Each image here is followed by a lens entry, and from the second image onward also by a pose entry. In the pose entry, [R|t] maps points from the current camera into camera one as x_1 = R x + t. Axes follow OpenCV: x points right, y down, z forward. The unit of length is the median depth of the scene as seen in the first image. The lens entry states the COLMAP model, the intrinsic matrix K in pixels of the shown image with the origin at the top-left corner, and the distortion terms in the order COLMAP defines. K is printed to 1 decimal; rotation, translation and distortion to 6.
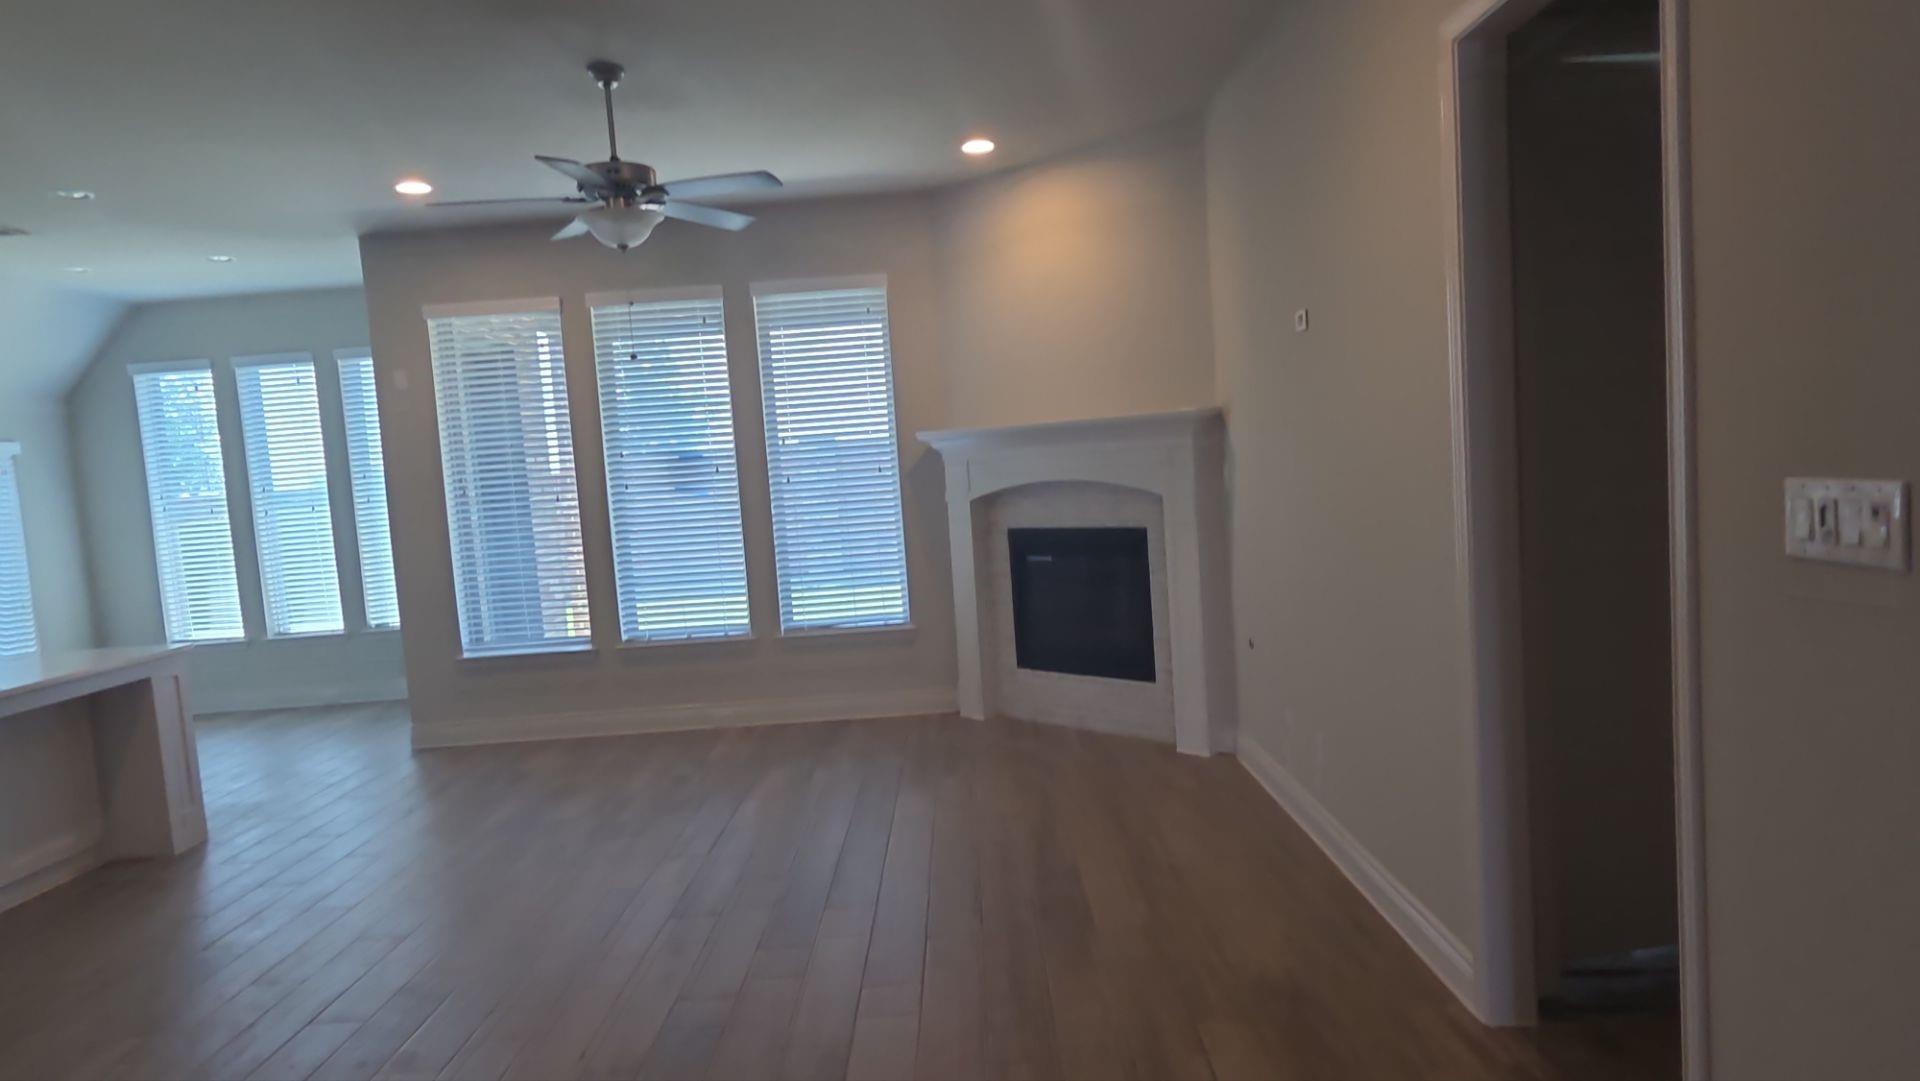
lens RADIAL K [[1113.0, 0, 960.4], [0, 1113.0, 547.2], [0, 0, 1]] dist [0.001634, -0.001210]
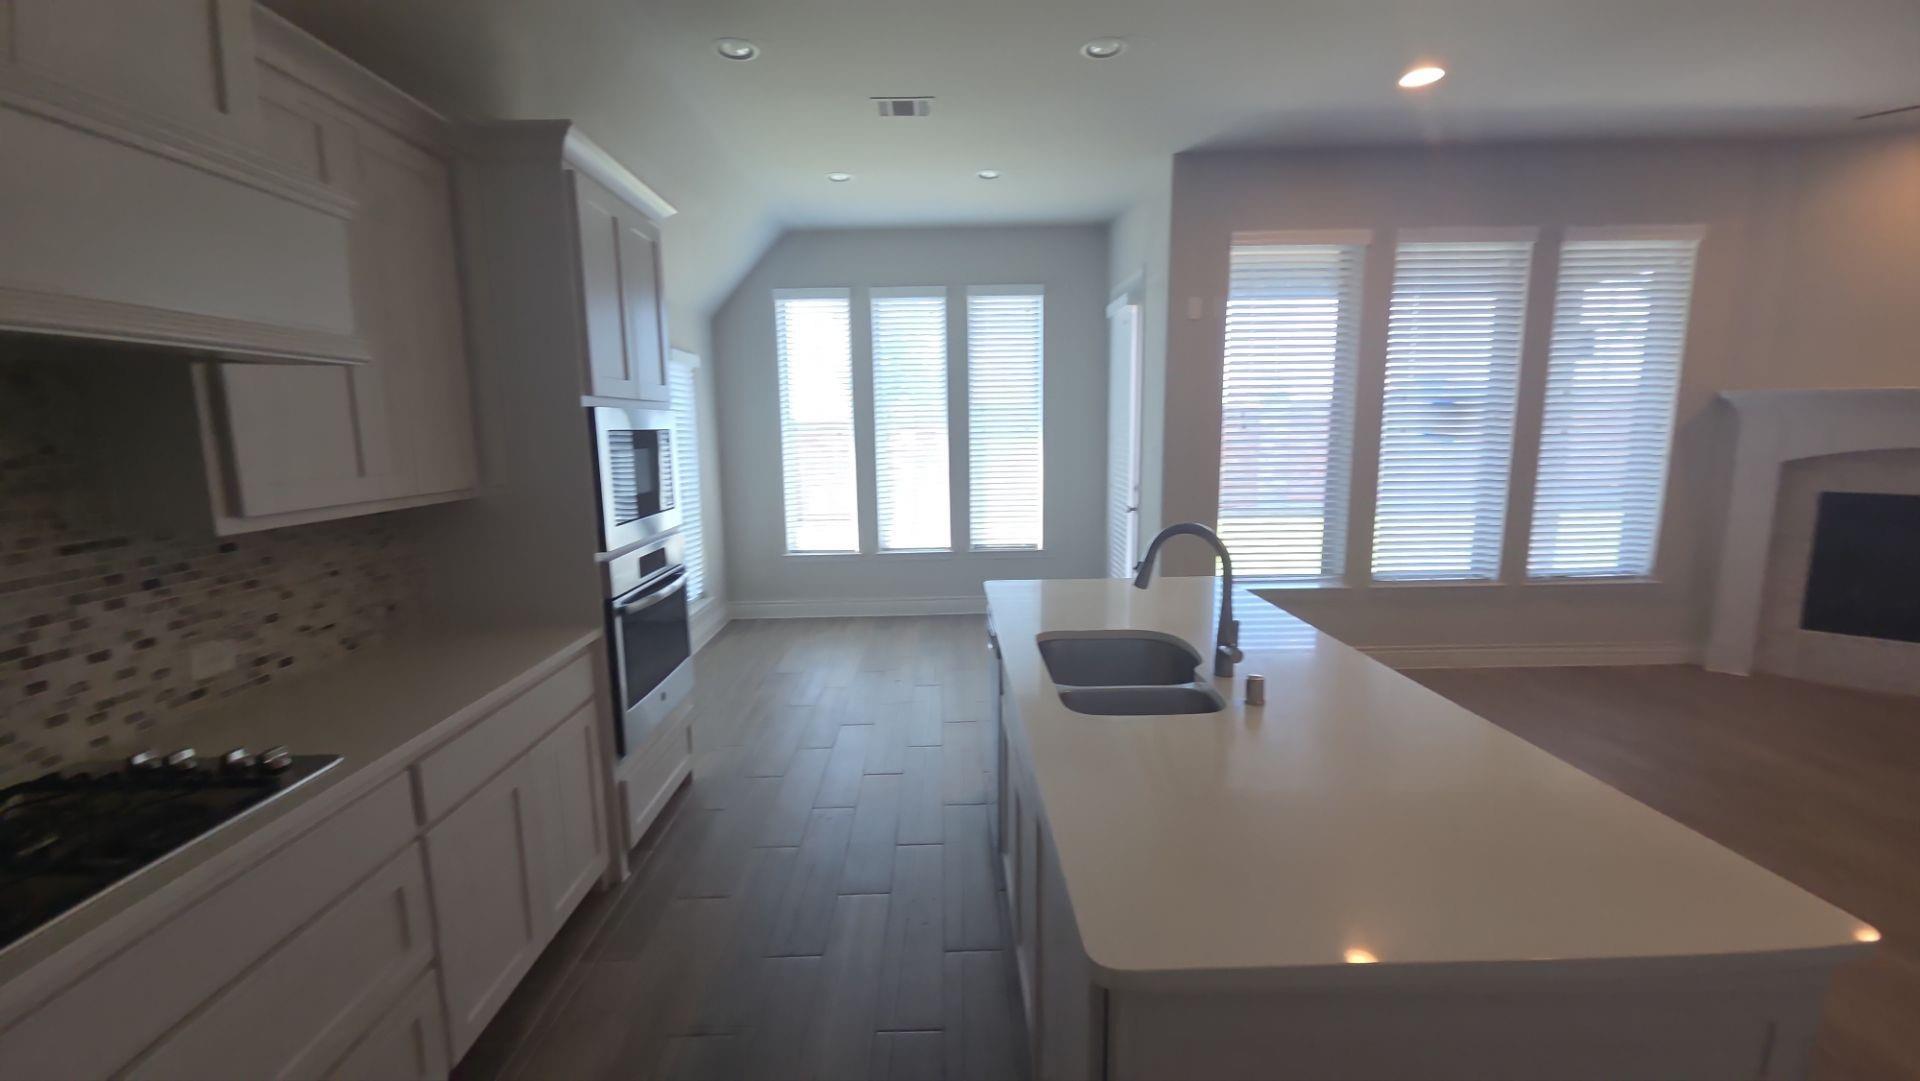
lens RADIAL K [[781.3, 0, 961.1], [0, 781.3, 546.1], [0, 0, 1]] dist [0.004450, 0.000257]
pose [[0.998444, 0.051727, 0.020829, -0.710203], [-0.053101, 0.995997, 0.071908, 0.021508], [-0.017026, -0.072902, 0.997194, 0.293840]]
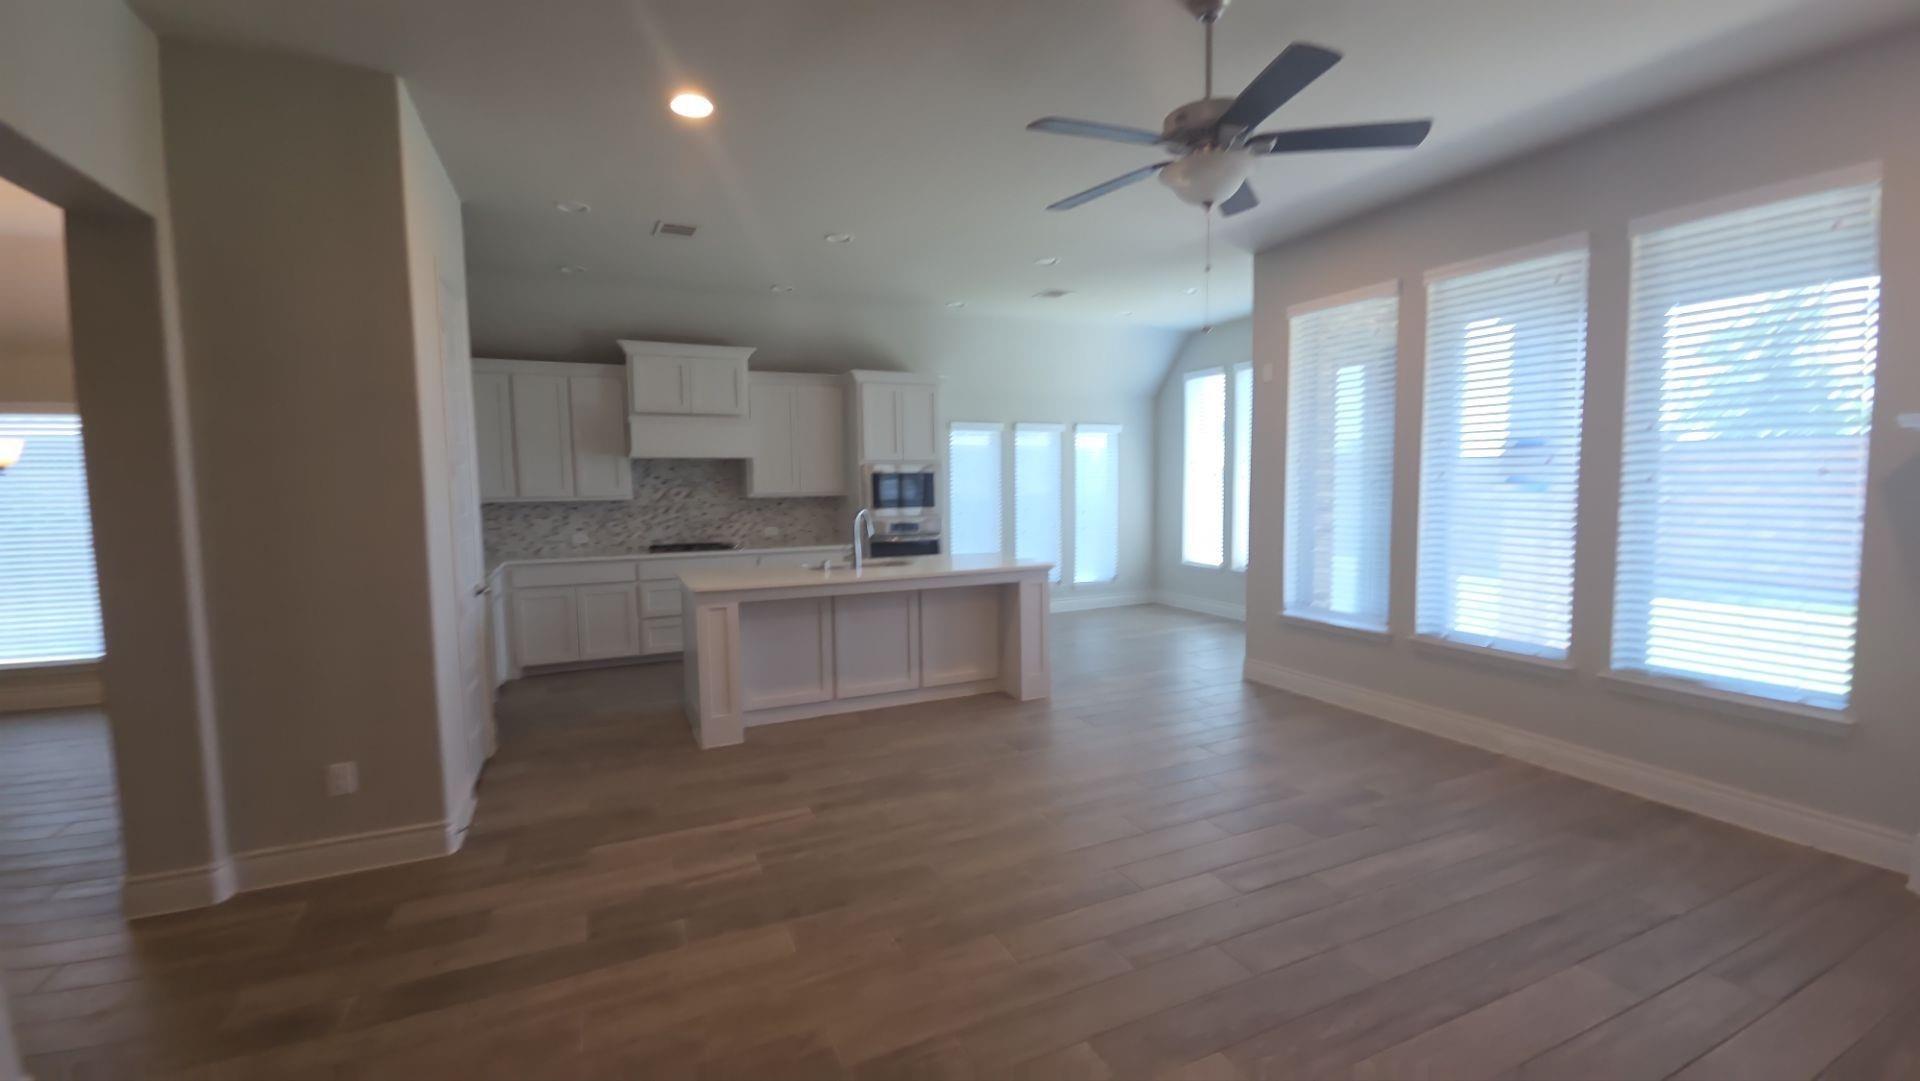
lens RADIAL K [[781.3, 0, 954.9], [0, 781.3, 544.7], [0, 0, 1]] dist [0.004450, 0.000257]
pose [[0.419012, 0.140980, -0.896969, 0.132401], [-0.091705, 0.989392, 0.112667, -0.032318], [0.903338, 0.035048, 0.427496, 0.345635]]
